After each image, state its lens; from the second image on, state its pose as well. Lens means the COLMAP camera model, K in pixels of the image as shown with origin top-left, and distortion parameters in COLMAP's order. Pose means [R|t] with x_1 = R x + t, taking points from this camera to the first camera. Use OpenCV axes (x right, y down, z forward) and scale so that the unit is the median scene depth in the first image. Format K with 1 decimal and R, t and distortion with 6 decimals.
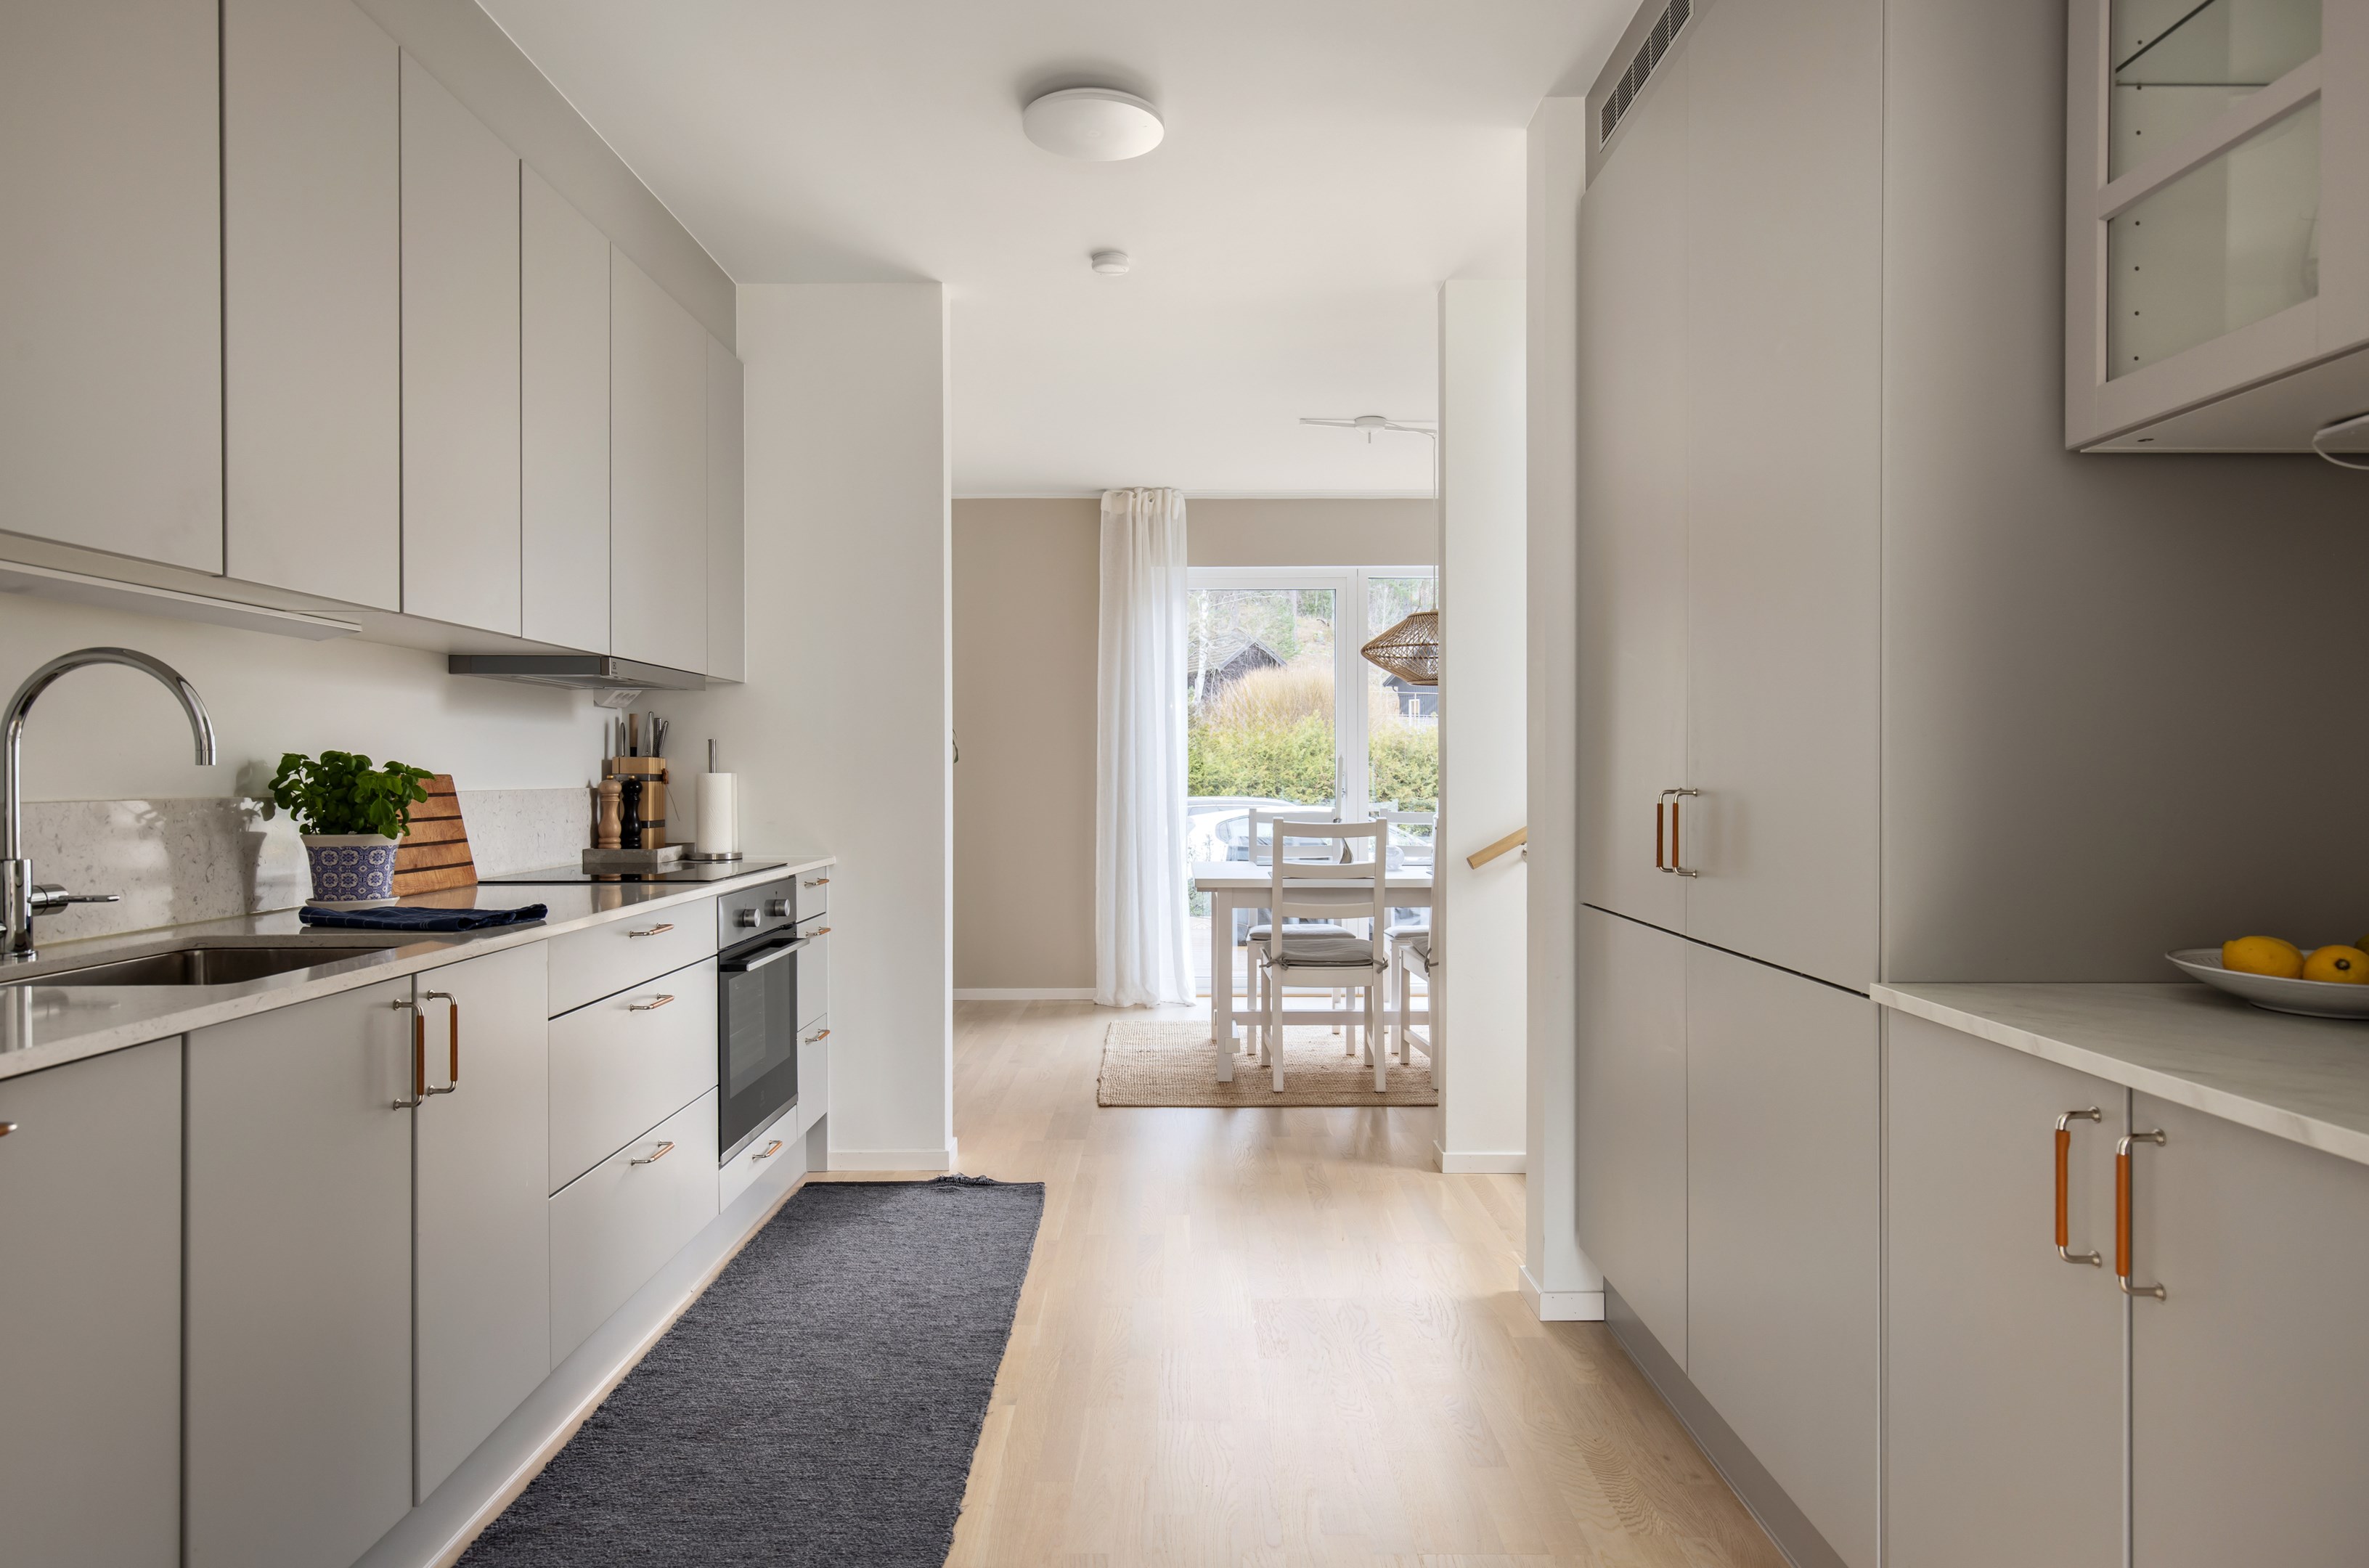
lens RADIAL K [[1359.7, 0, 1184.5], [0, 1359.7, 784.0], [0, 0, 1]] dist [-0.001559, -0.000402]
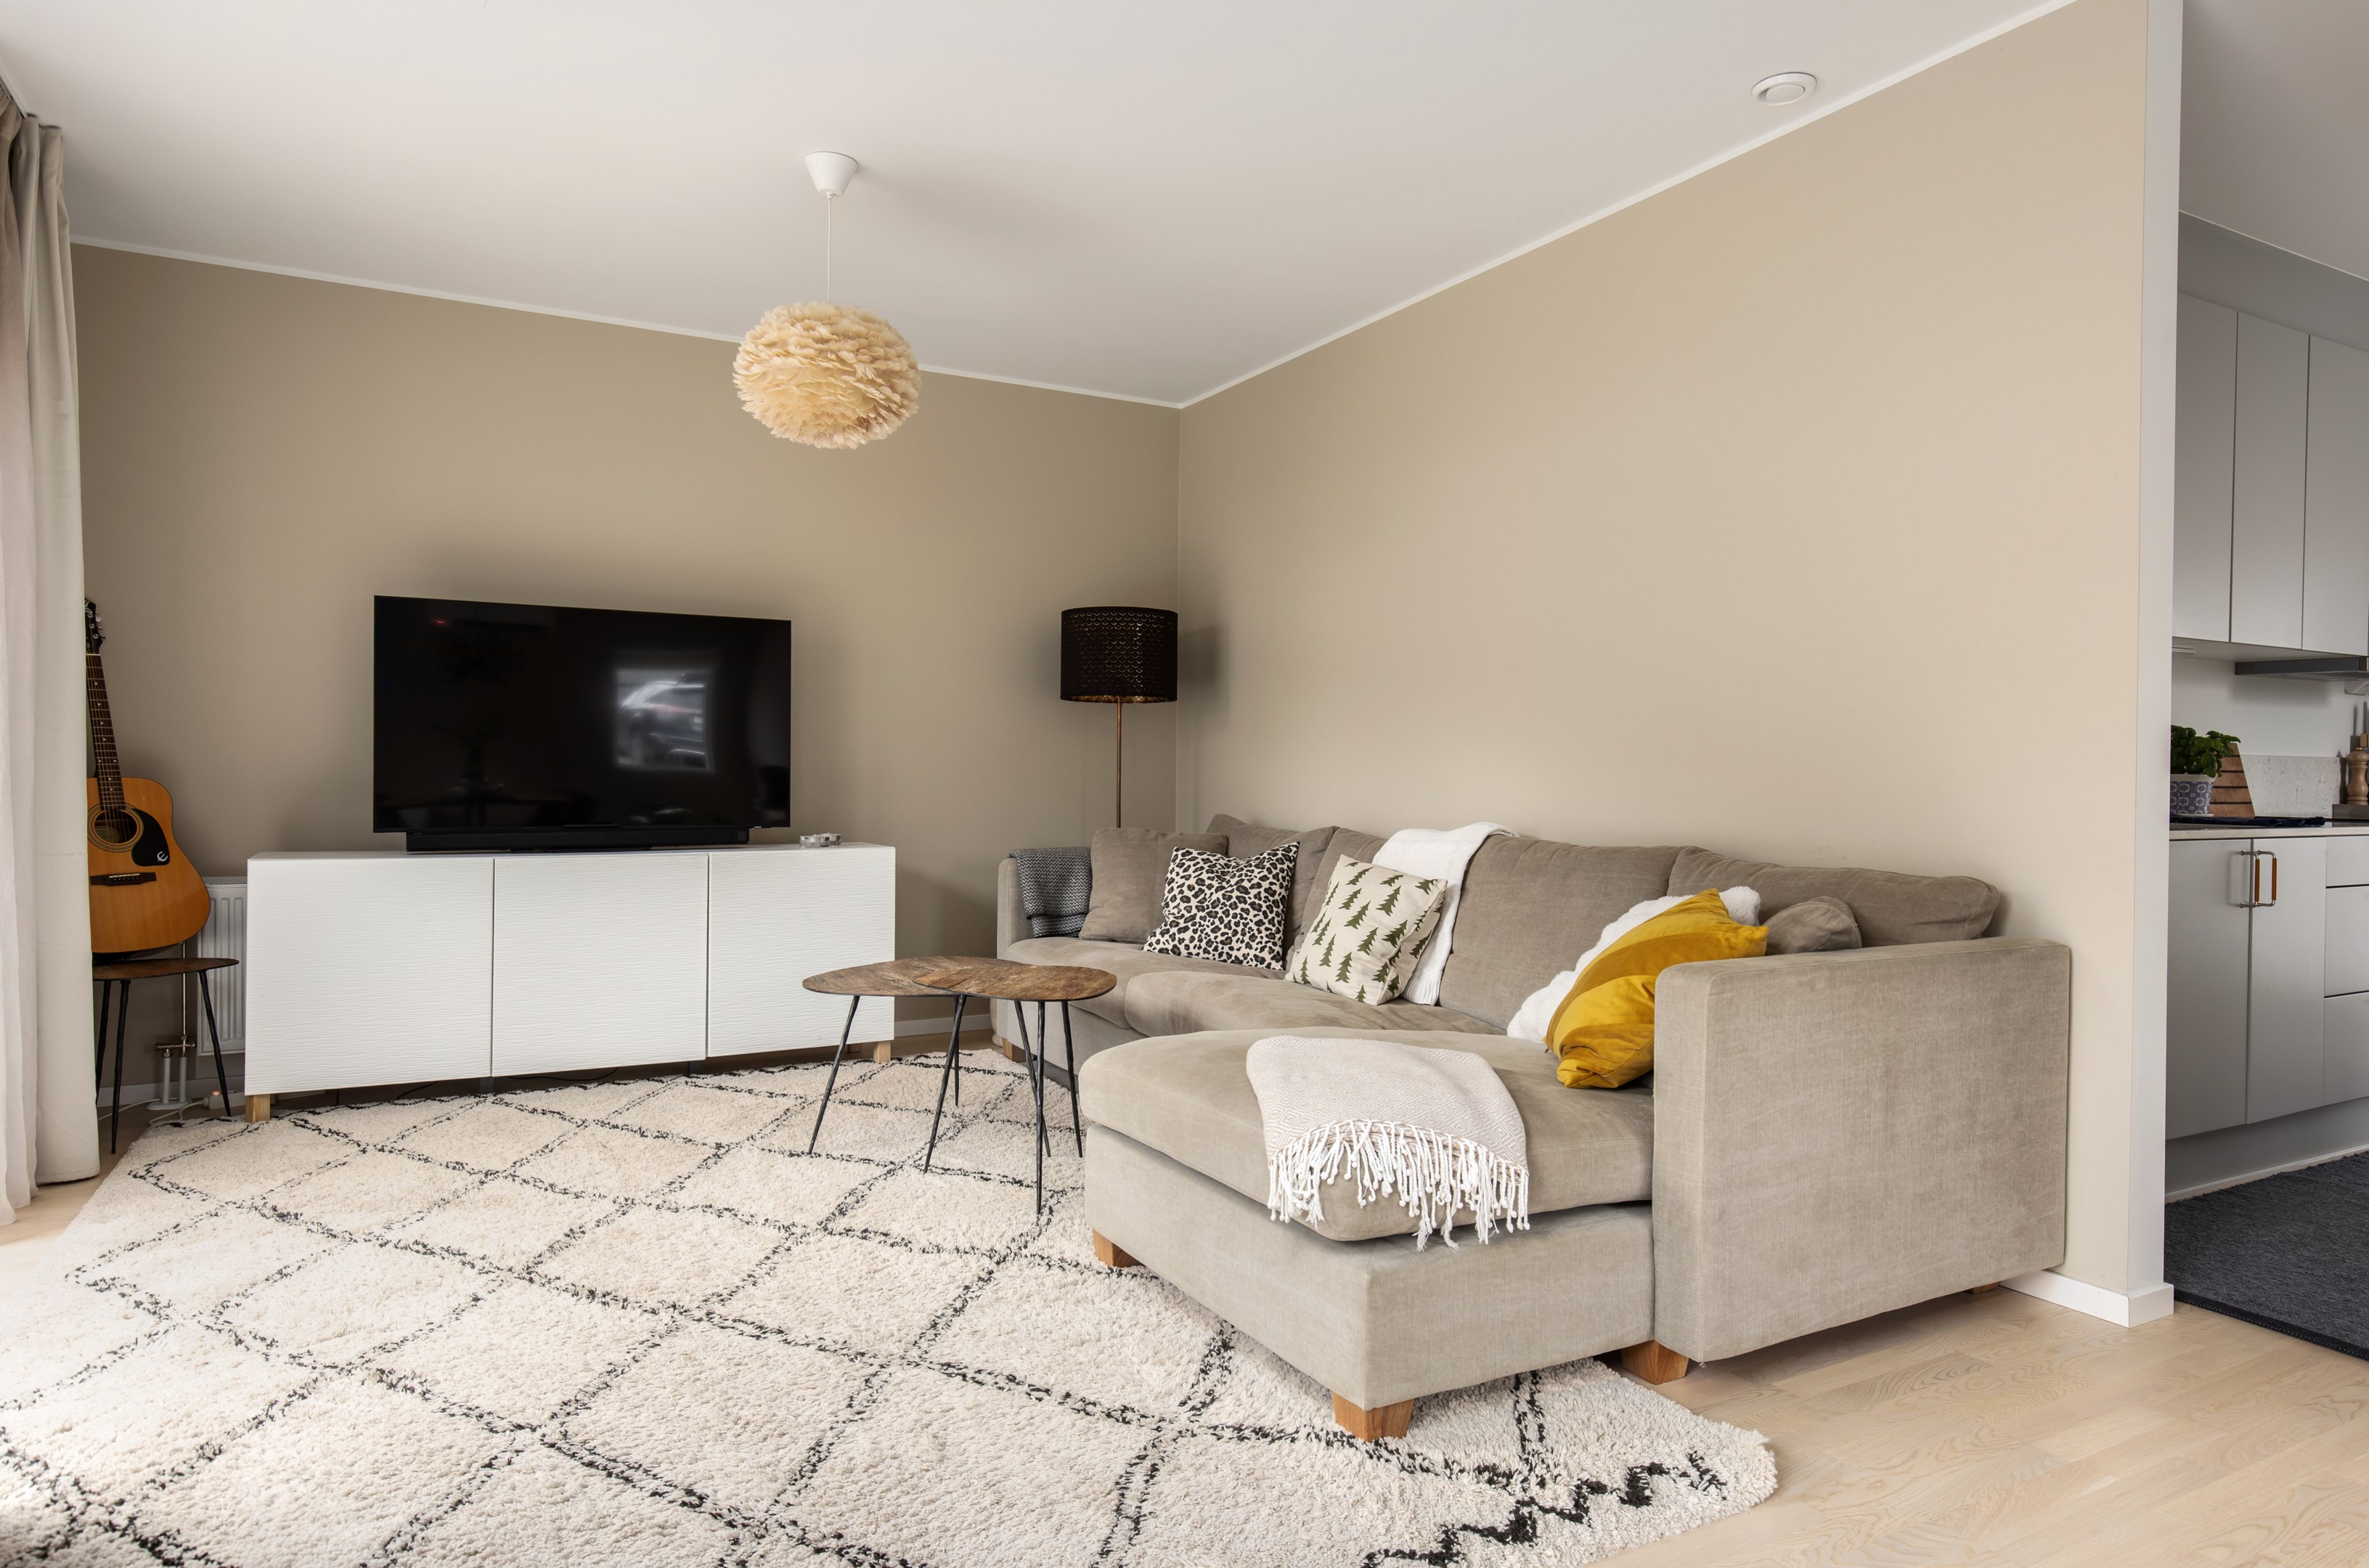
lens RADIAL K [[1403.2, 0, 1184.5], [0, 1403.2, 784.0], [0, 0, 1]] dist [0.005479, 0.000233]
pose [[0.477682, 0.007360, -0.878502, 0.250567], [-0.013000, 0.999915, 0.001308, 0.047670], [0.878437, 0.010795, 0.477737, -0.705453]]
